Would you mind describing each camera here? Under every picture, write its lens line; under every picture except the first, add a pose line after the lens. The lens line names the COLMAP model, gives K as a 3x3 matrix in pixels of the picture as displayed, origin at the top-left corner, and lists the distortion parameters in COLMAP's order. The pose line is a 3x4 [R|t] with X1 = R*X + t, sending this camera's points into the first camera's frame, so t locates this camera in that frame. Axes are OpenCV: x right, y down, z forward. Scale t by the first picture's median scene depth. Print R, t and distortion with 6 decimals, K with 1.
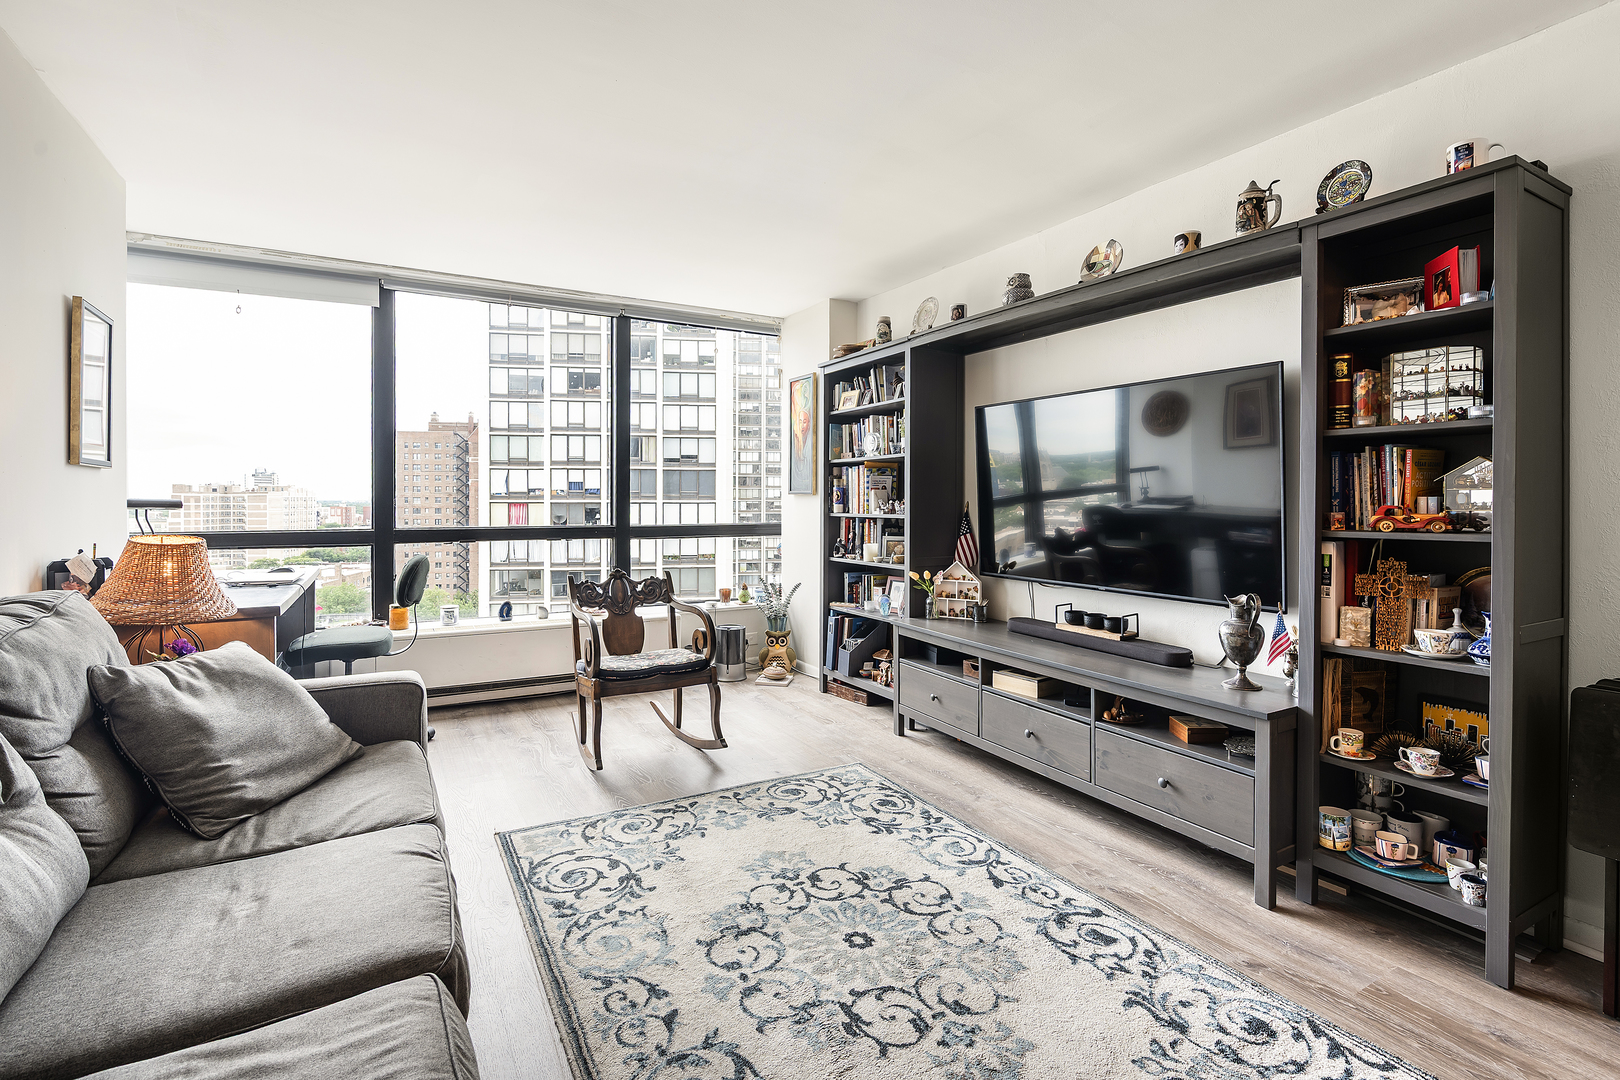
lens RADIAL K [[759.4, 0, 805.7], [0, 759.4, 503.4], [0, 0, 1]] dist [0.000192, -0.000079]
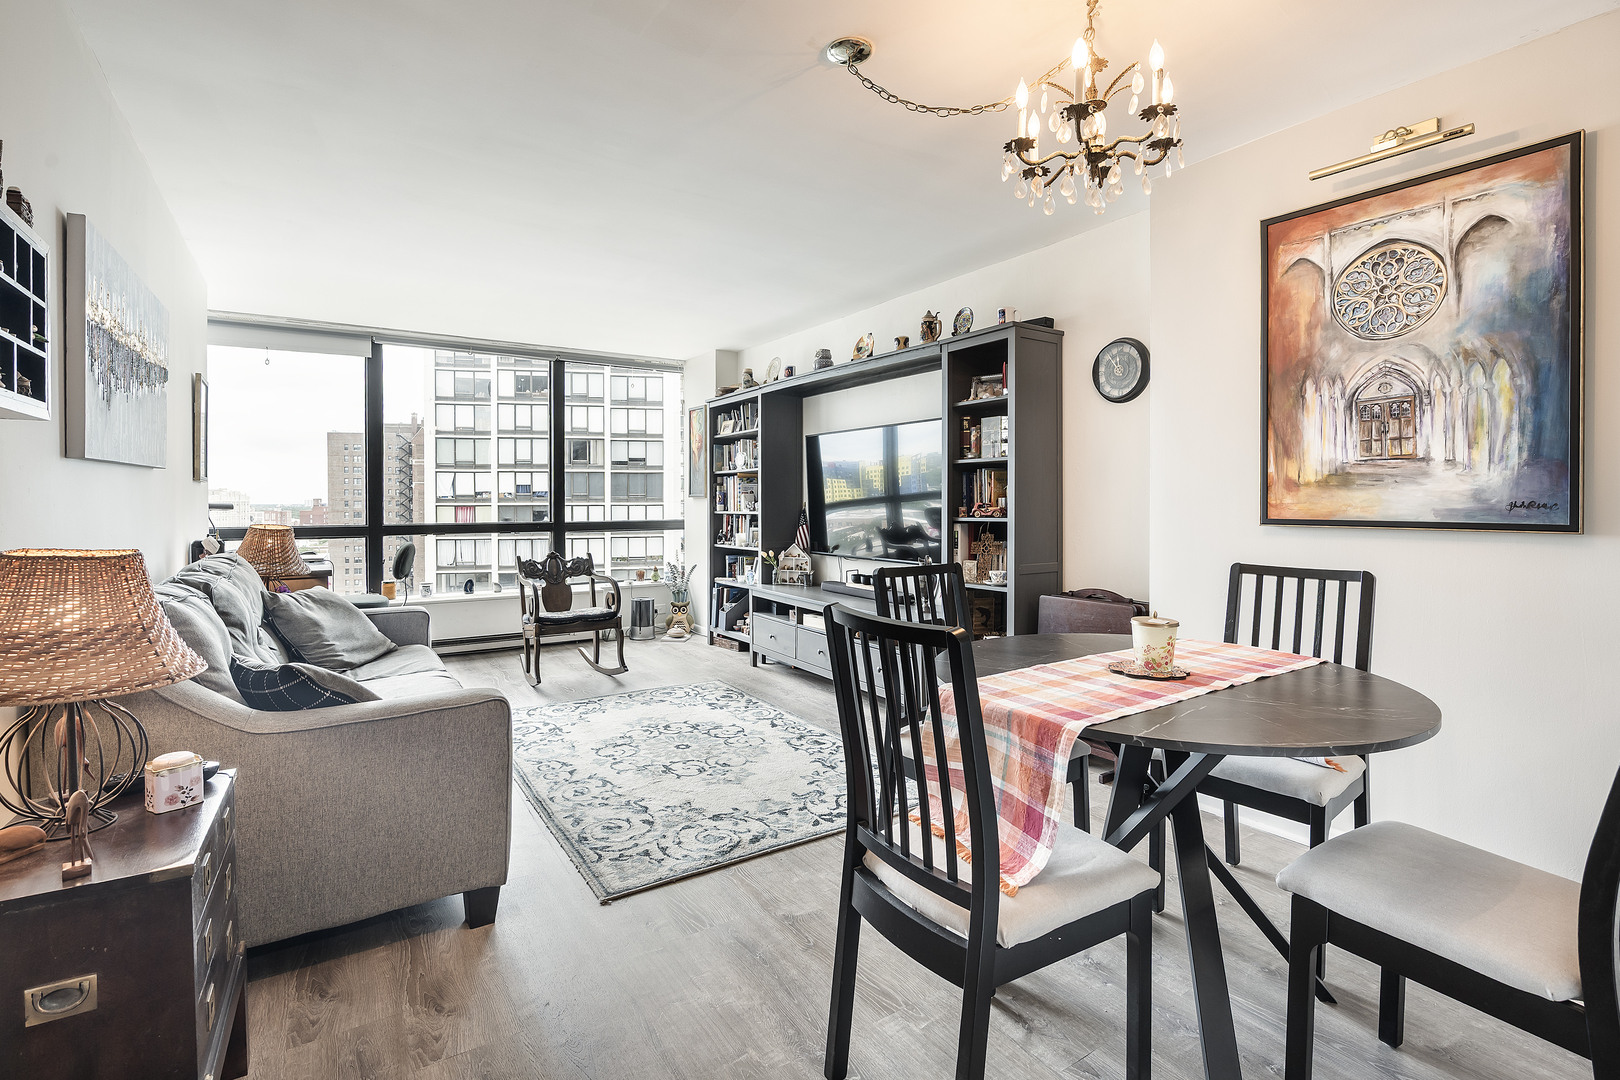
lens RADIAL K [[751.9, 0, 789.7], [0, 751.9, 504.5], [0, 0, 1]] dist [-0.000461, -0.000043]
pose [[0.998924, -0.004923, 0.046106, 0.121836], [0.004956, 0.999988, -0.000594, 0.002827], [-0.046103, 0.000821, 0.998936, -0.393493]]
